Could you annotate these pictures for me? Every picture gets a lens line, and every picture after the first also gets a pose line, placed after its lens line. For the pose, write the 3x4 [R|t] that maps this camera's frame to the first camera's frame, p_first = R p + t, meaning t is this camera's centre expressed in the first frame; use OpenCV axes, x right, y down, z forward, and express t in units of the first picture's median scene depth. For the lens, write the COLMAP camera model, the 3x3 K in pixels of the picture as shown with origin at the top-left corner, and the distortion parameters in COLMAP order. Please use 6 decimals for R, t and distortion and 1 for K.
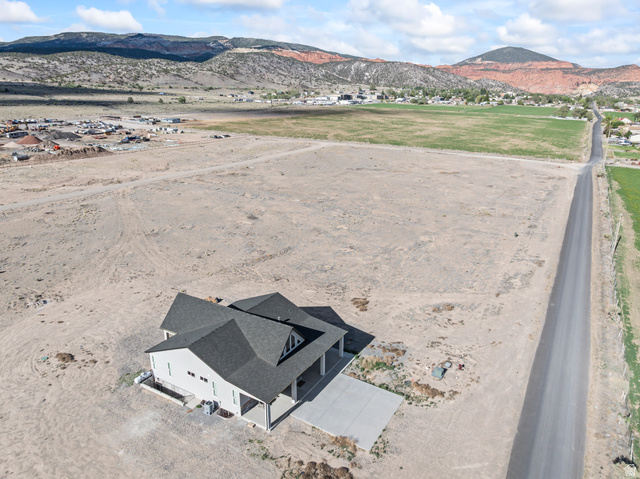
lens RADIAL K [[447.8, 0, 323.2], [0, 447.8, 239.6], [0, 0, 1]] dist [-0.051797, 0.029556]
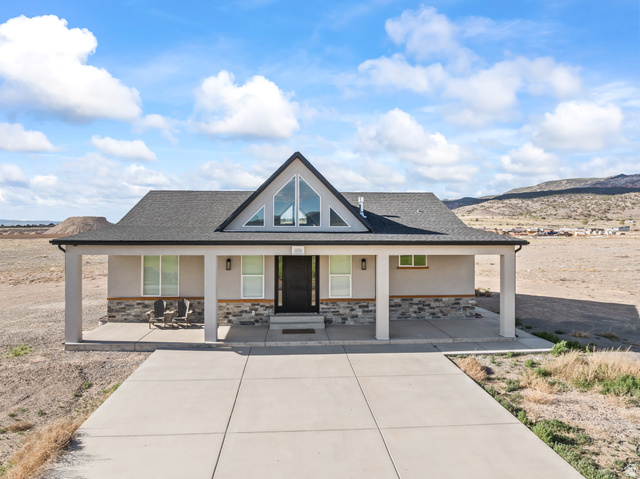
lens RADIAL K [[447.8, 0, 323.2], [0, 447.8, 239.6], [0, 0, 1]] dist [-0.051797, 0.029556]
pose [[0.569374, -0.012142, -0.821989, 0.150668], [-0.241067, 0.953468, -0.181066, 0.205014], [0.785939, 0.301249, 0.539953, 0.533758]]
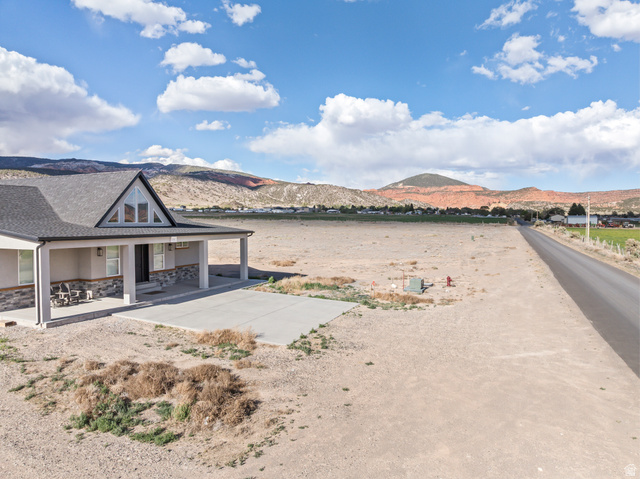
lens RADIAL K [[448.8, 0, 322.0], [0, 448.8, 238.6], [0, 0, 1]] dist [-0.034938, 0.001334]
pose [[0.989814, -0.012186, 0.141843, 0.042271], [0.049384, 0.963856, -0.261807, 0.265003], [-0.133526, 0.266145, 0.954640, 0.312632]]
